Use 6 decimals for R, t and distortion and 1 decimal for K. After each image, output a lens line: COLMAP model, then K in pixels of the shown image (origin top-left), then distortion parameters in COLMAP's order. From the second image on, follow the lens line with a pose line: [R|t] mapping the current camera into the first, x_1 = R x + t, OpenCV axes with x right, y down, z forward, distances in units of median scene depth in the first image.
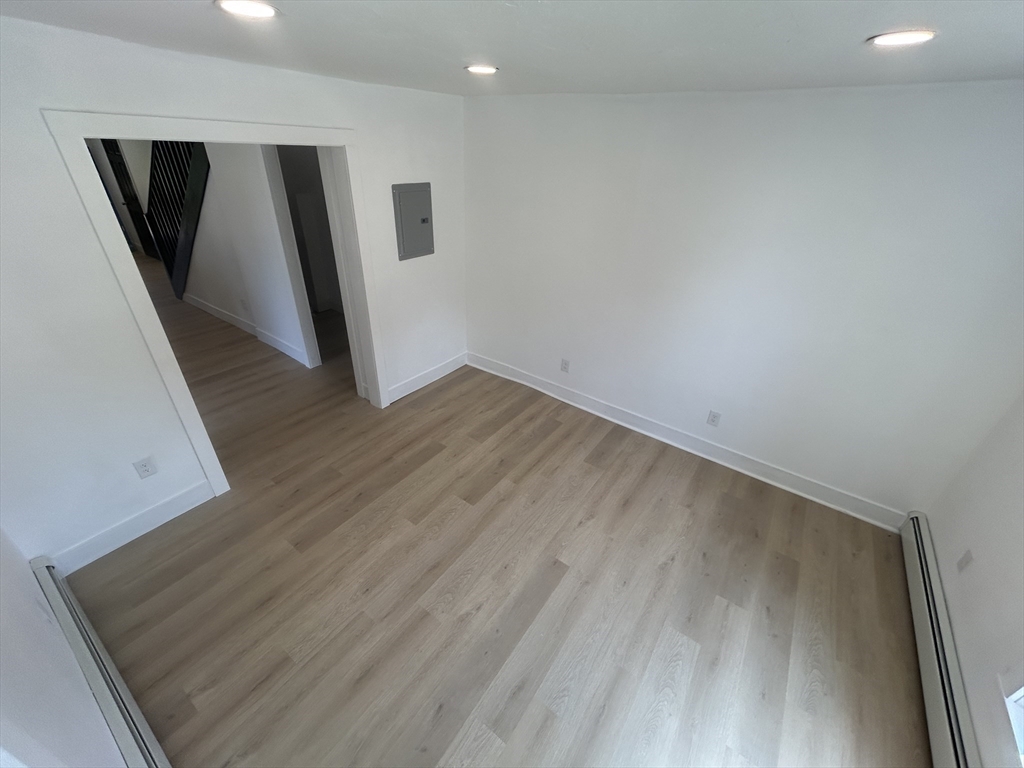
lens RADIAL K [[416.3, 0, 509.9], [0, 416.3, 385.3], [0, 0, 1]] dist [0.011964, 0.001069]
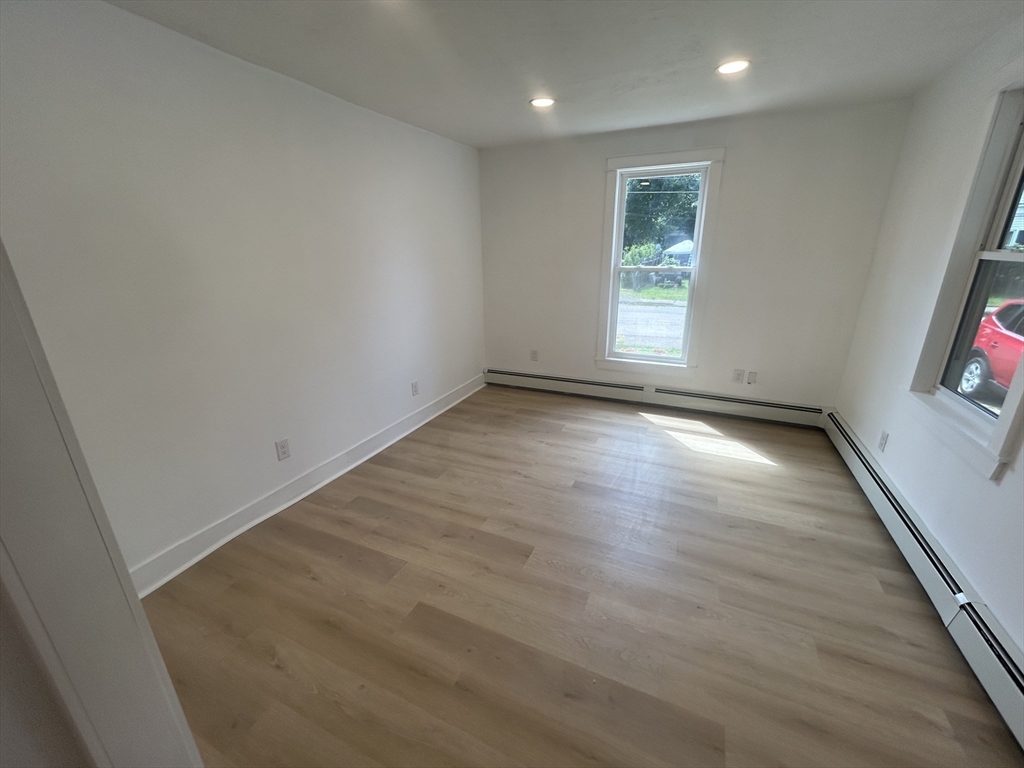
lens RADIAL K [[416.3, 0, 512.4], [0, 416.3, 380.4], [0, 0, 1]] dist [0.011964, 0.001069]
pose [[-0.196143, -0.336428, 0.921056, -0.638699], [0.500021, 0.773689, 0.389082, -0.260132], [-0.843509, 0.536863, 0.016468, 0.768717]]
